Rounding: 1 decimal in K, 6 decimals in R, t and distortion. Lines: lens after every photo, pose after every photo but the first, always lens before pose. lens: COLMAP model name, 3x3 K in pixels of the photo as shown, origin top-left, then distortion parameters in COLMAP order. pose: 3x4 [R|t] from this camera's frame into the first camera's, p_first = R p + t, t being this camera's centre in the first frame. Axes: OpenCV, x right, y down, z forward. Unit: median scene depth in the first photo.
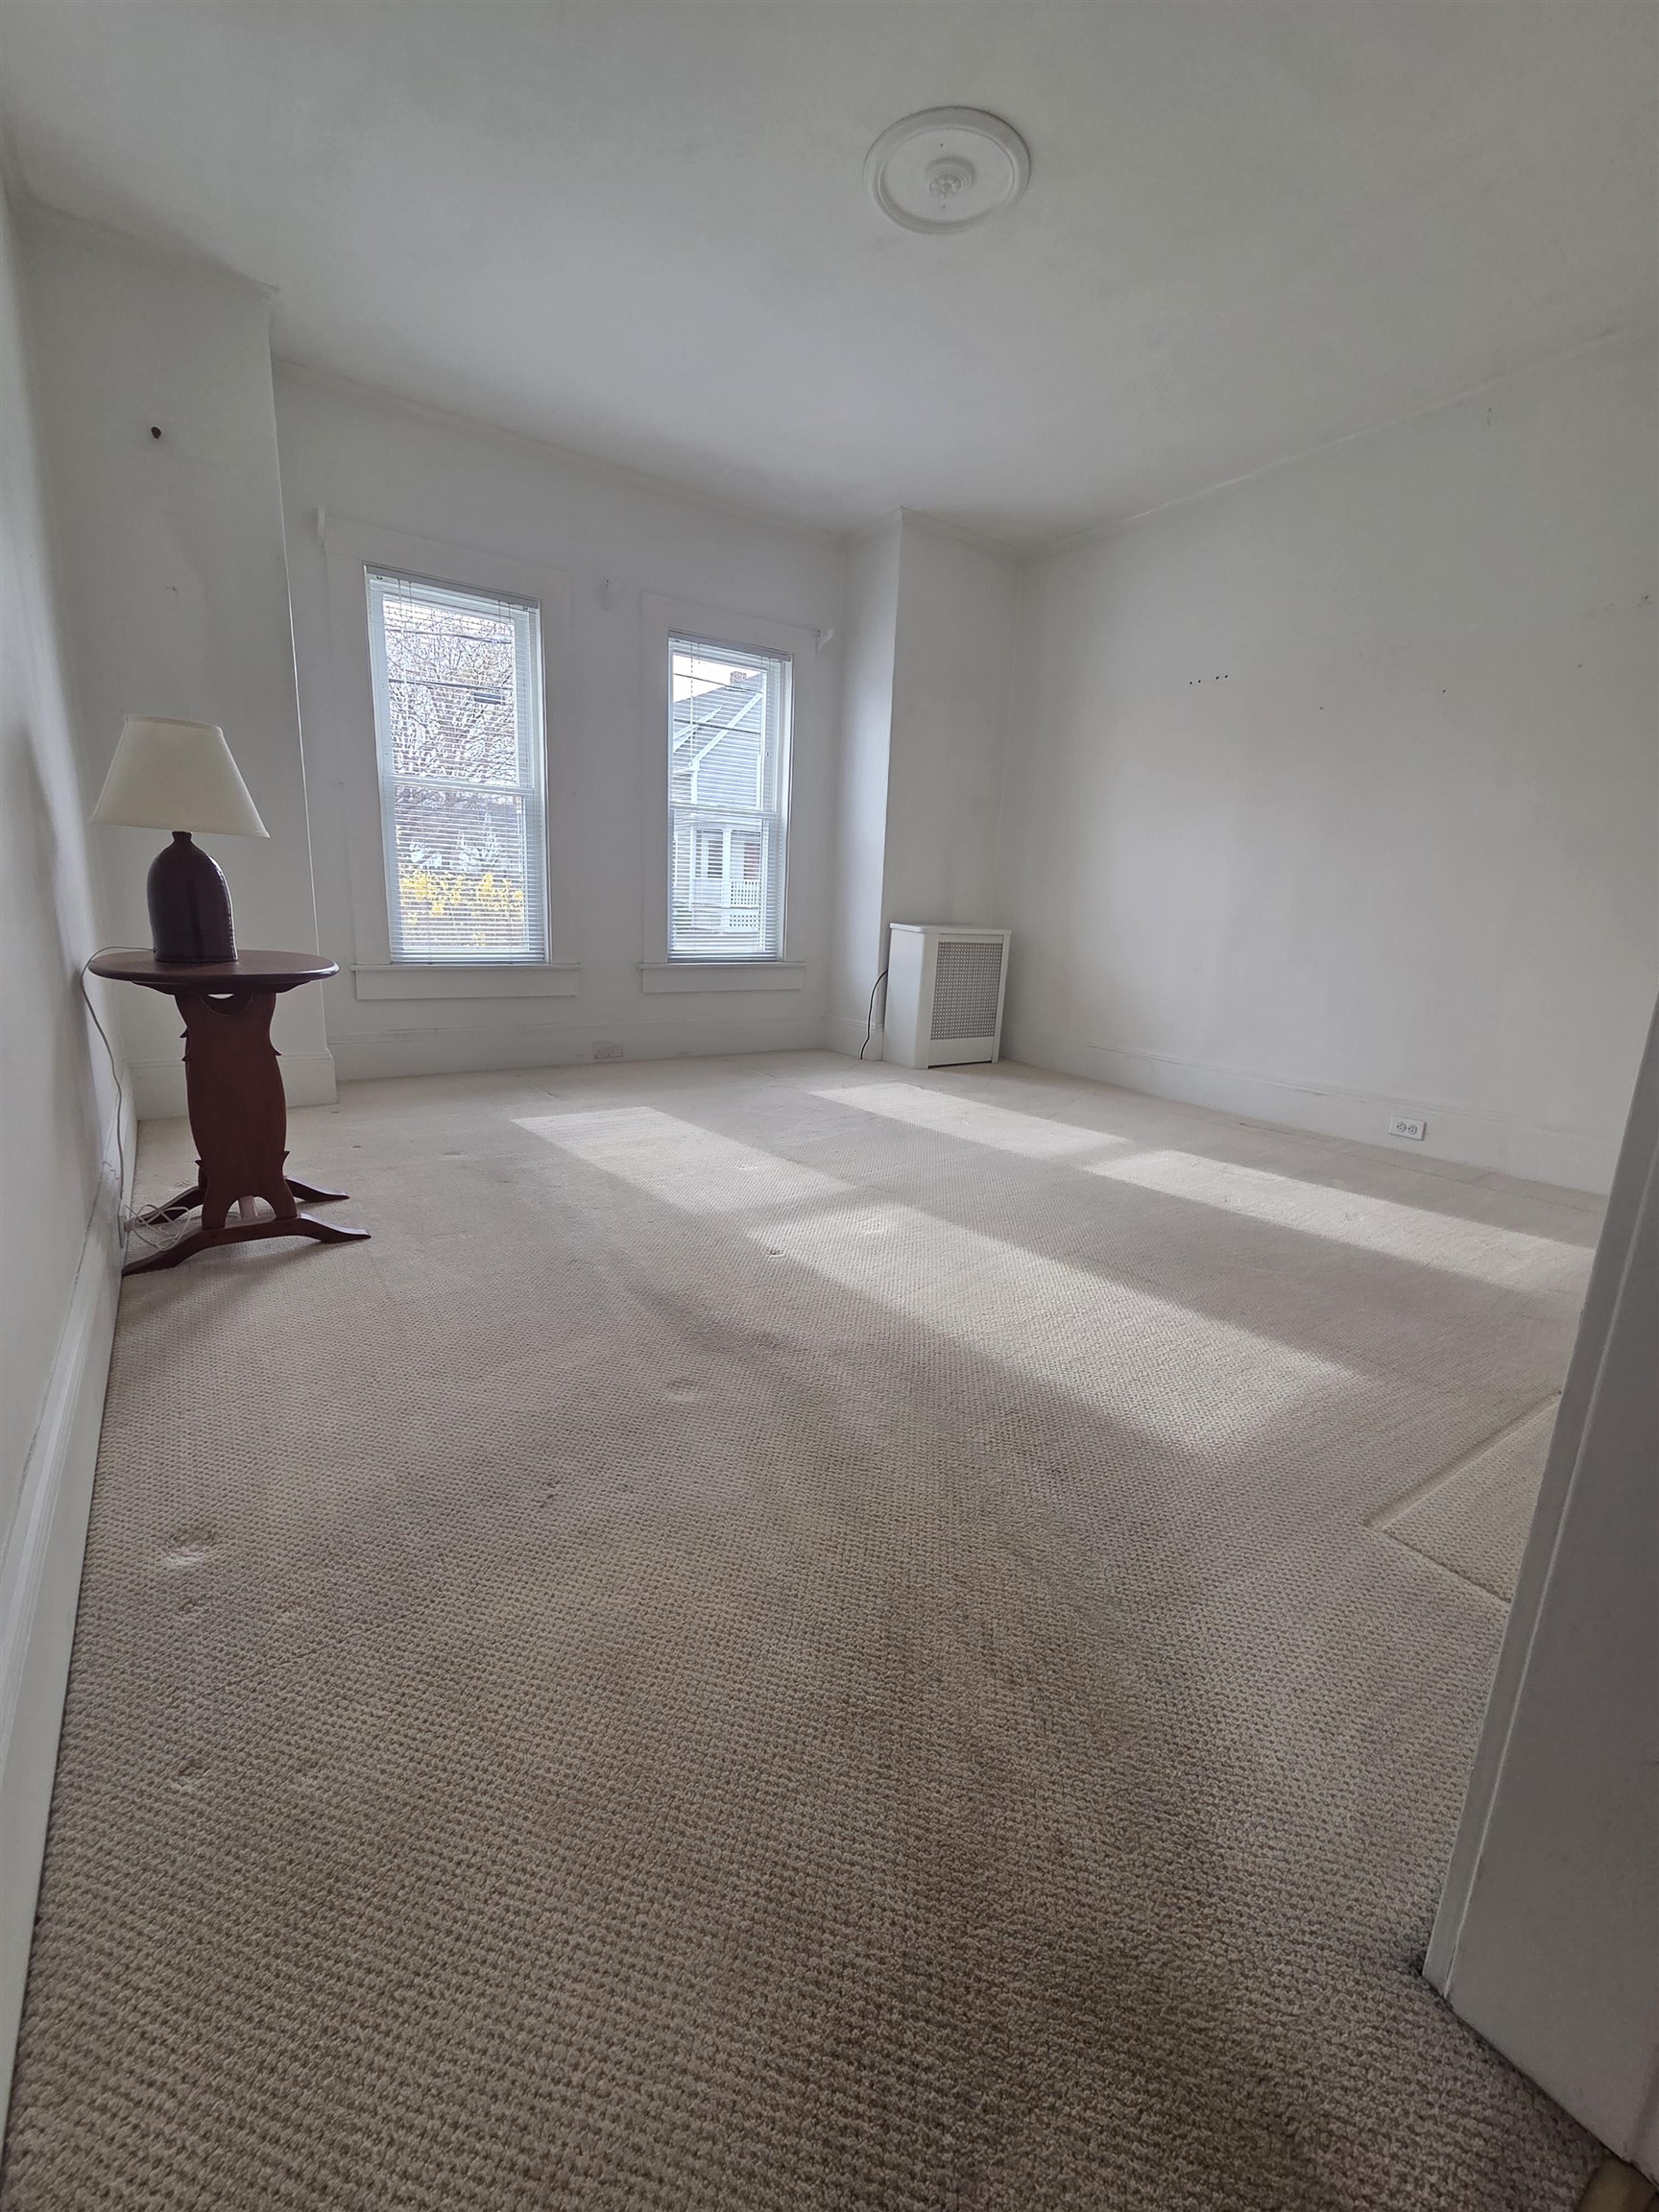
lens RADIAL K [[918.9, 0, 828.2], [0, 918.9, 1105.4], [0, 0, 1]] dist [0.000929, 0.000380]
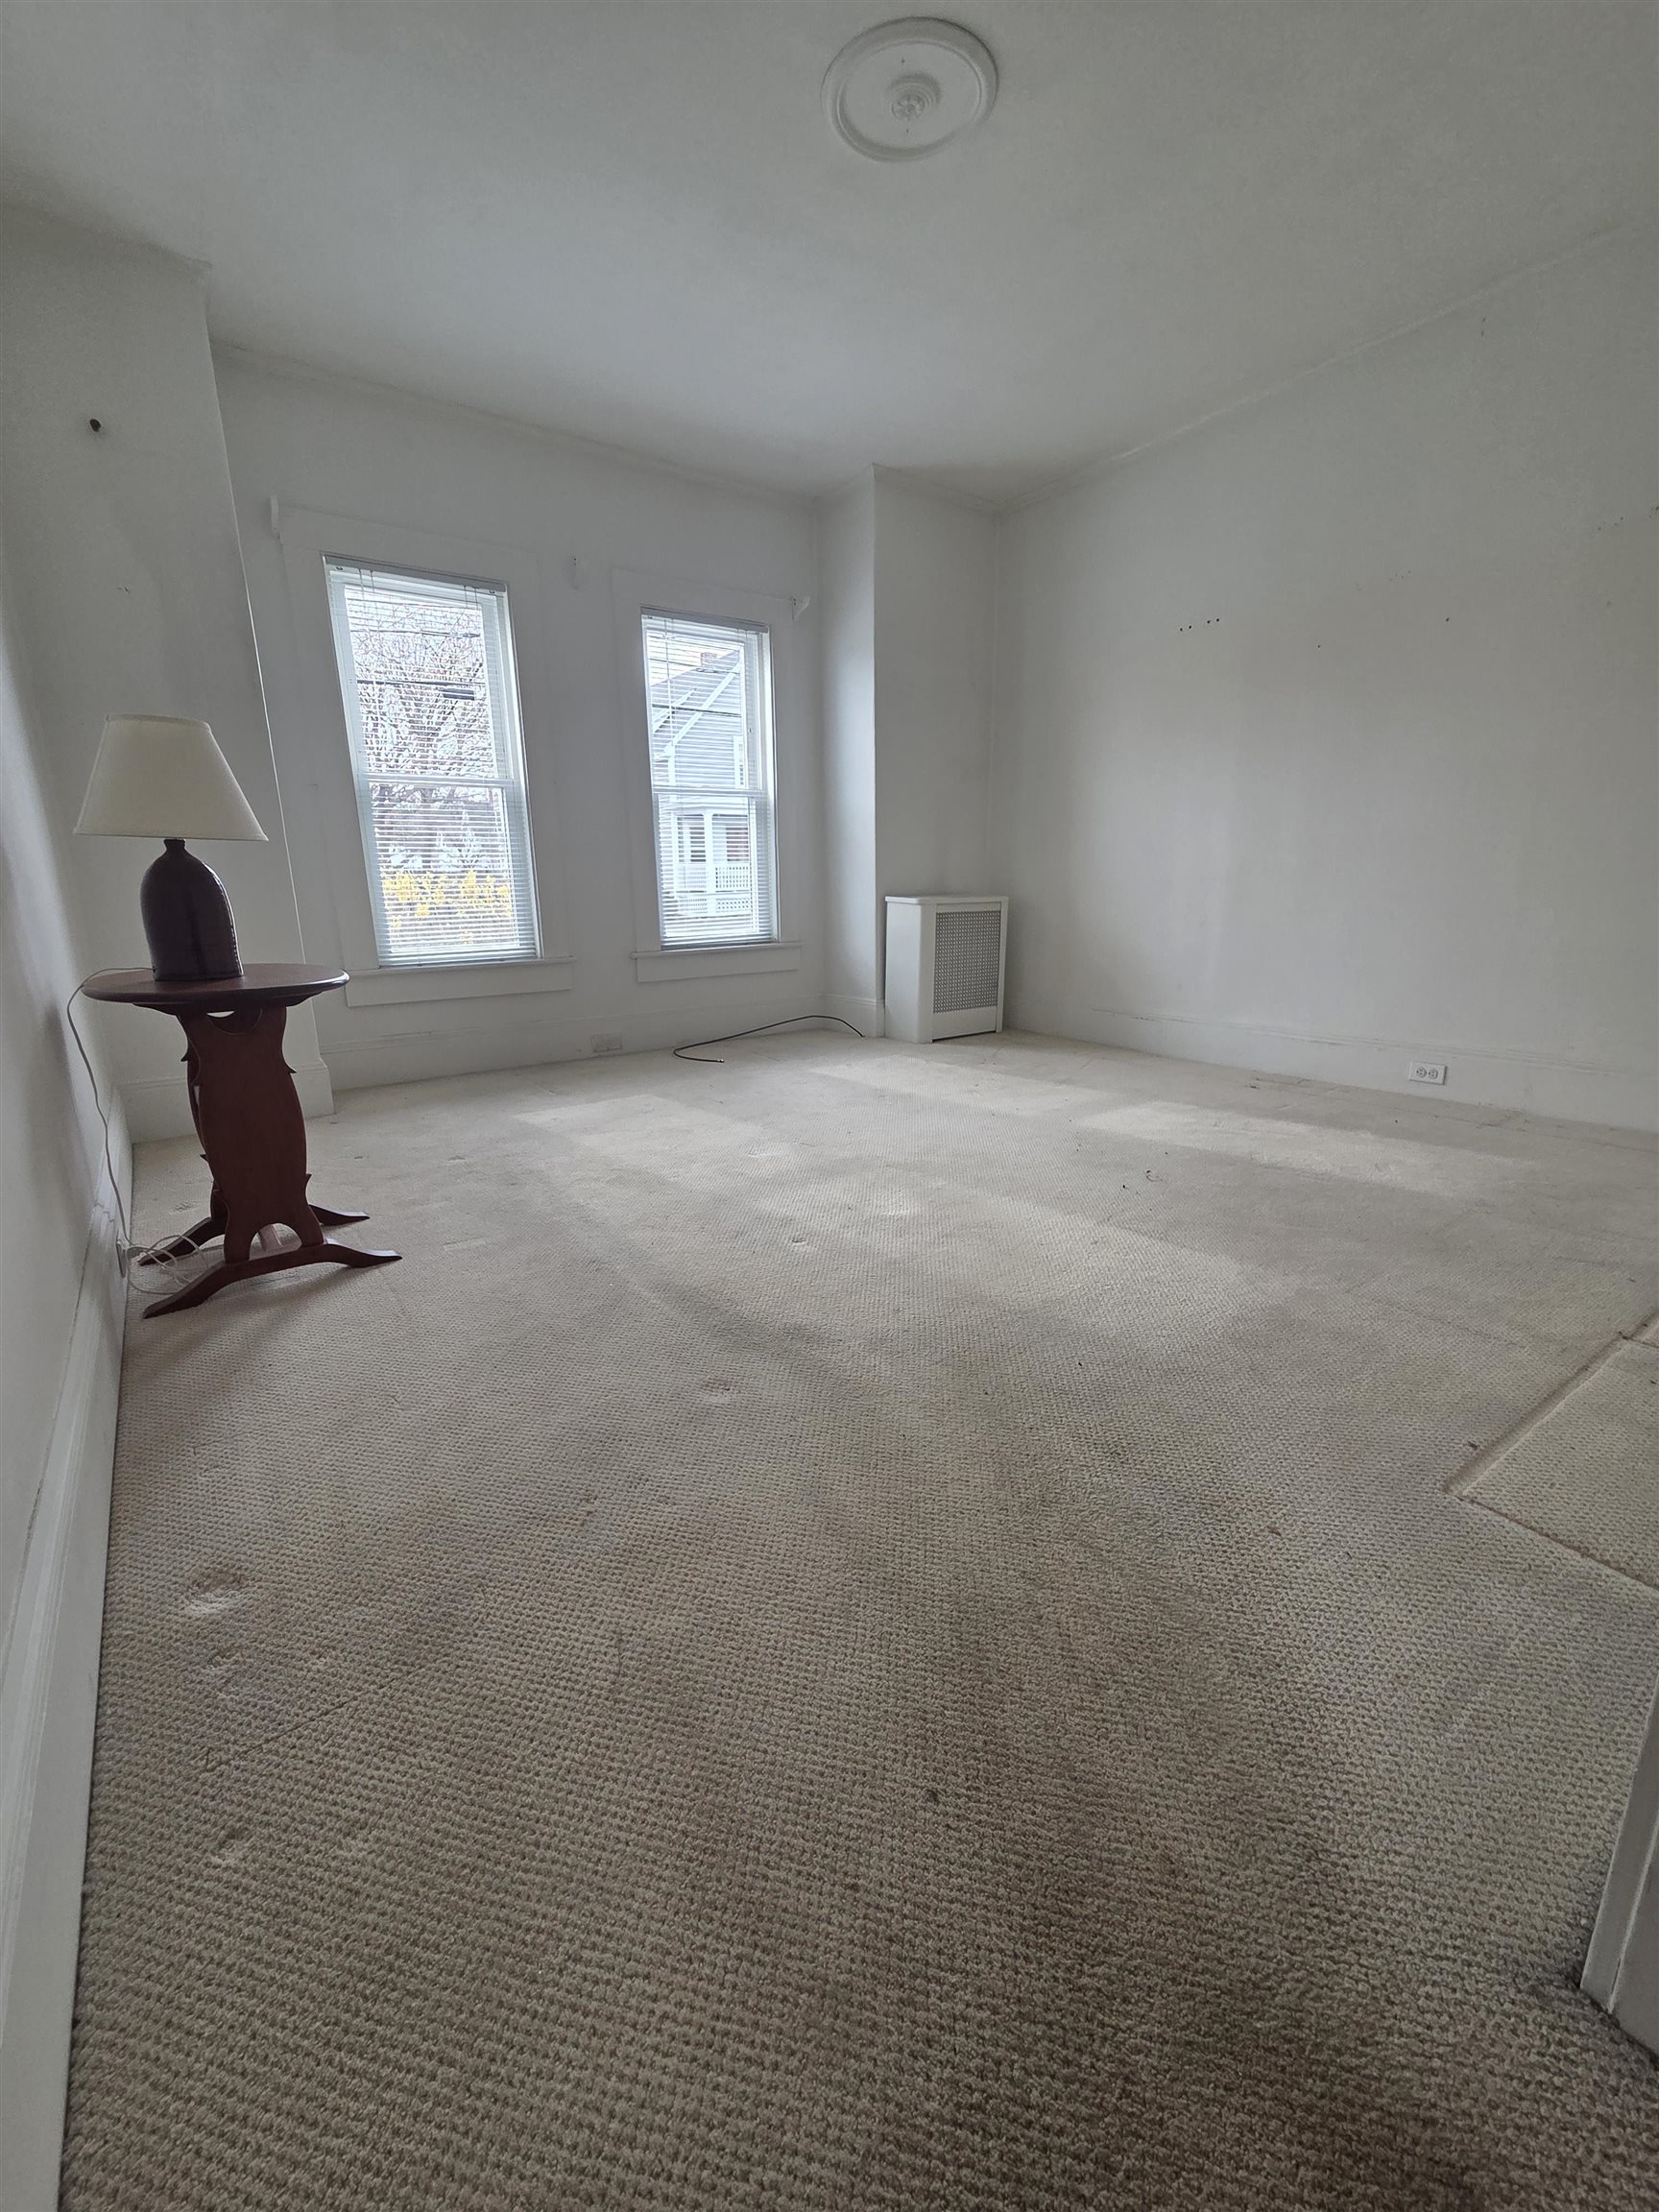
lens RADIAL K [[918.9, 0, 832.3], [0, 918.9, 1105.8], [0, 0, 1]] dist [0.000929, 0.000380]
pose [[0.998133, -0.060849, 0.005221, -0.042288], [0.060718, 0.997902, 0.022487, -0.004479], [-0.006578, -0.022128, 0.999733, 0.076392]]
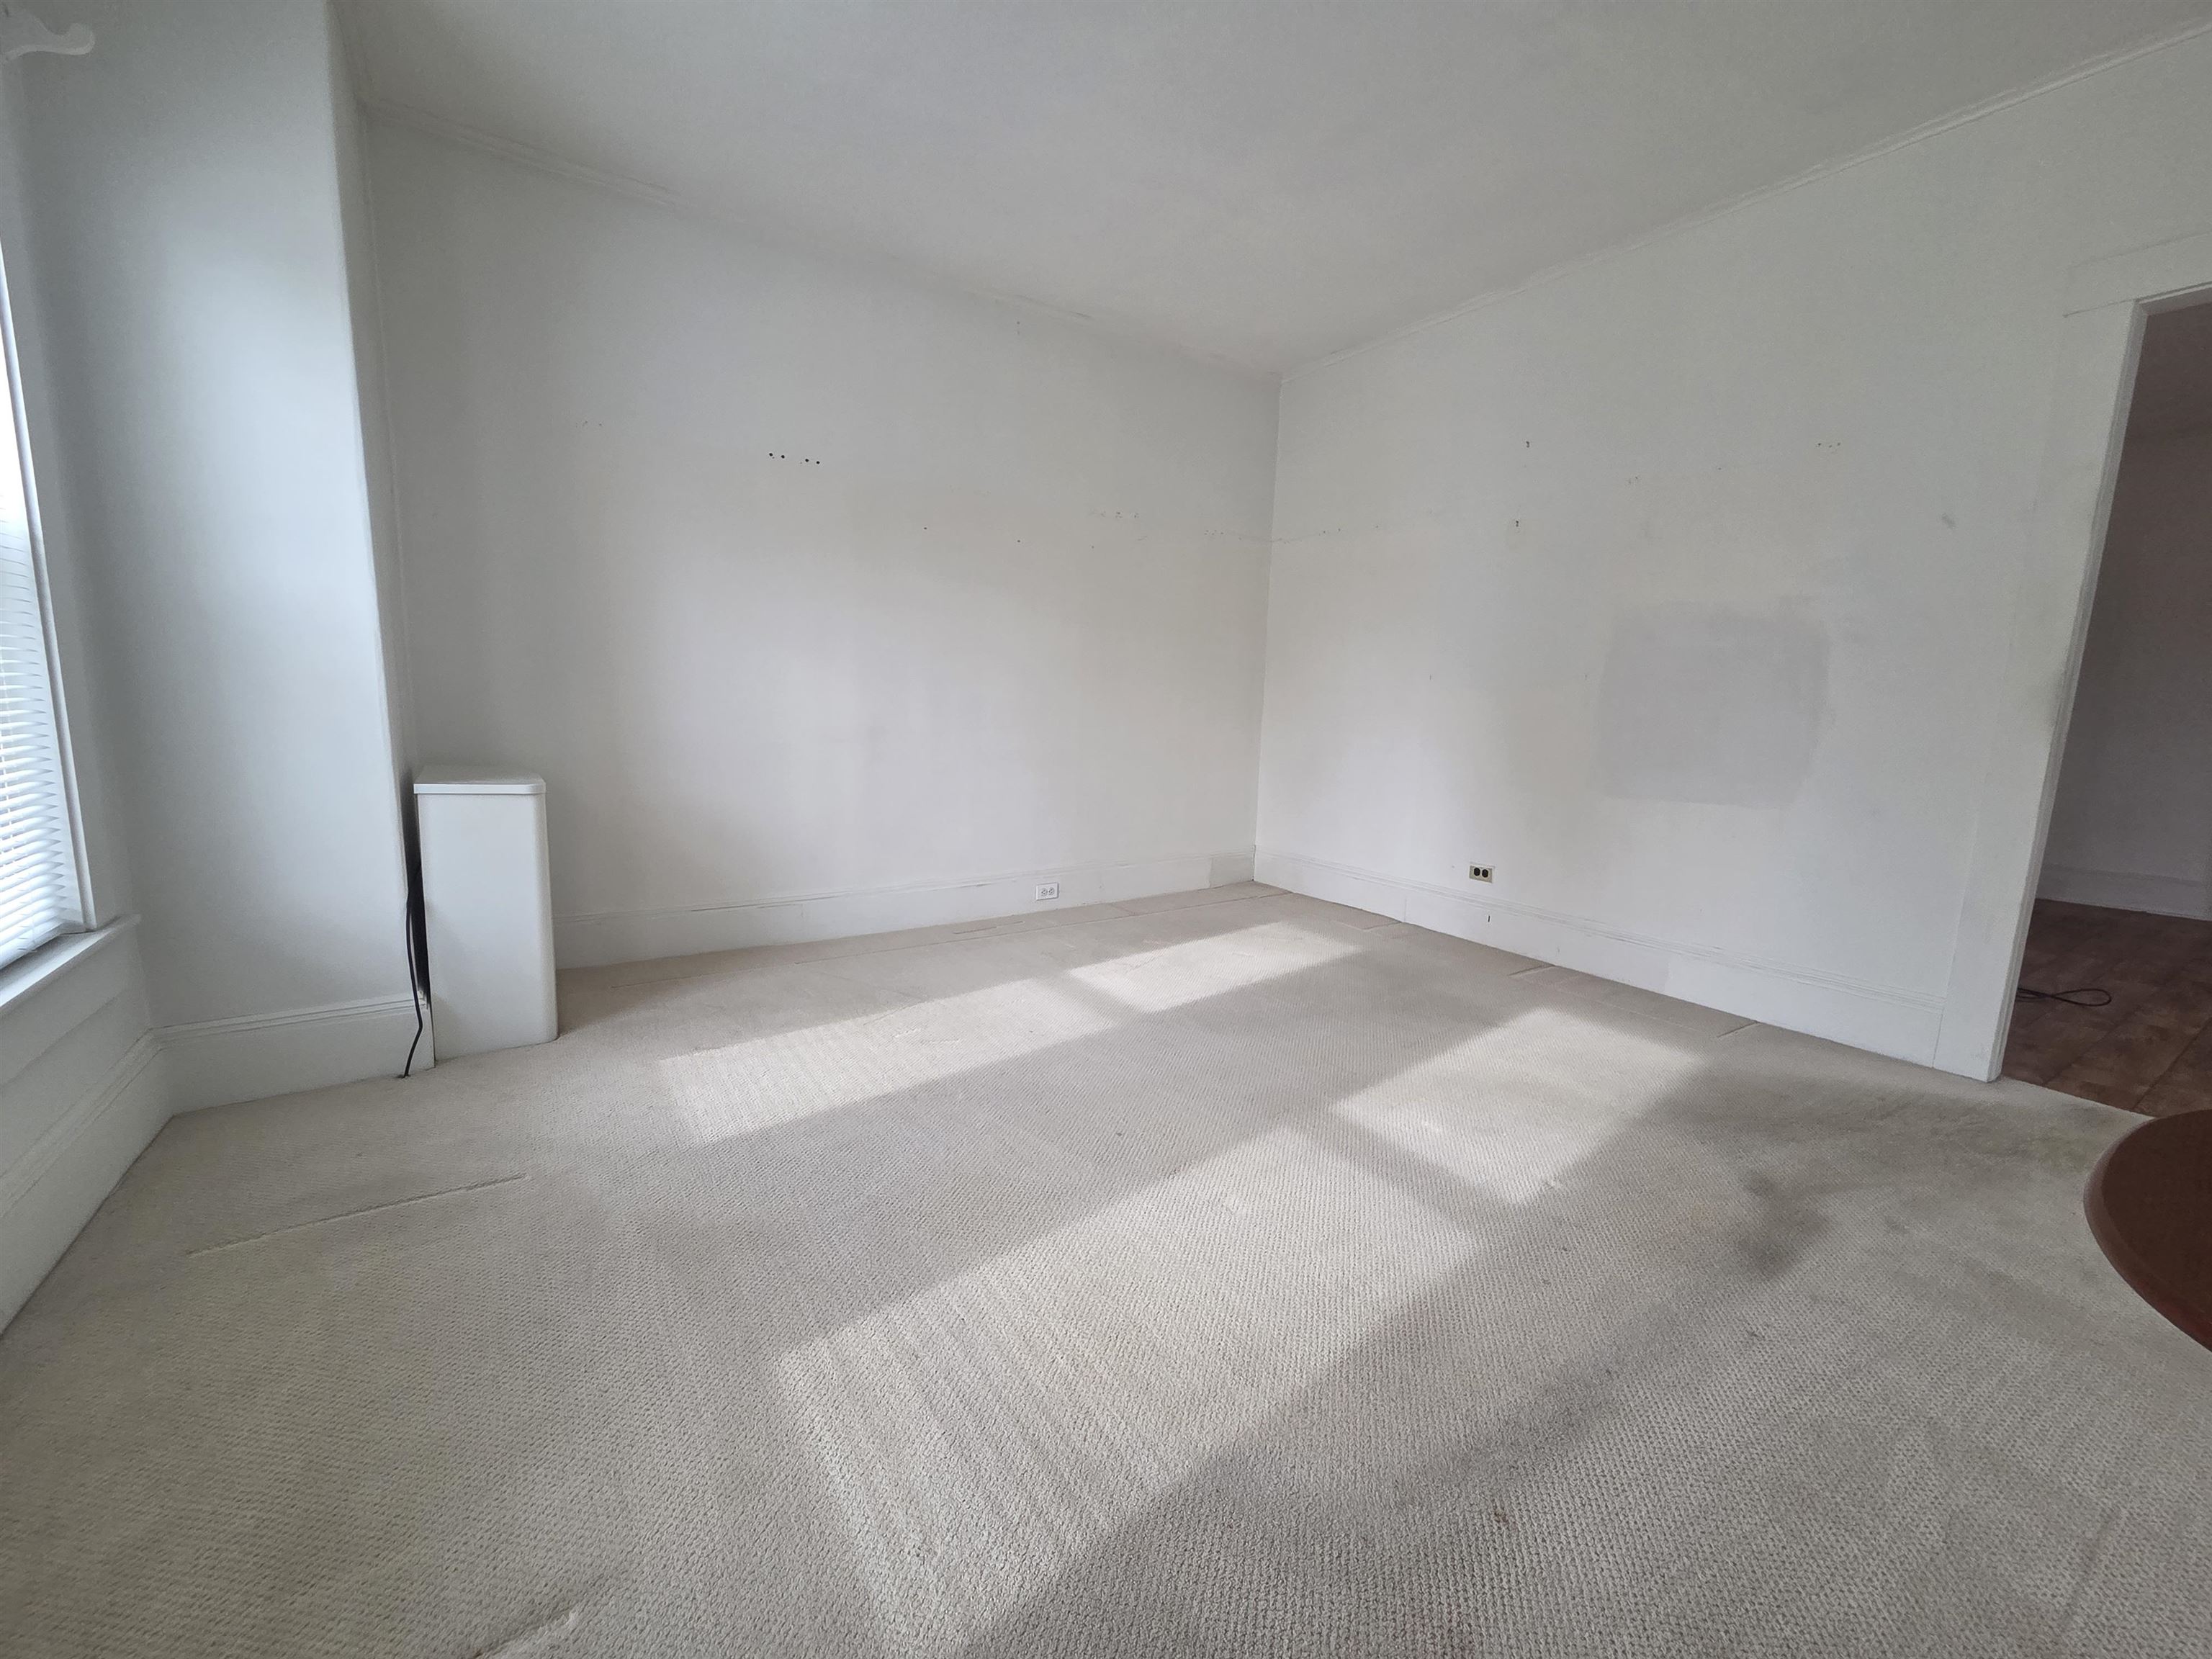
lens RADIAL K [[918.9, 0, 1111.9], [0, 918.9, 834.0], [0, 0, 1]] dist [0.000929, 0.000380]
pose [[-0.003345, -0.189699, 0.981837, -1.940385], [0.191363, 0.963575, 0.186823, -0.917432], [-0.981514, 0.188513, 0.033078, 3.032510]]
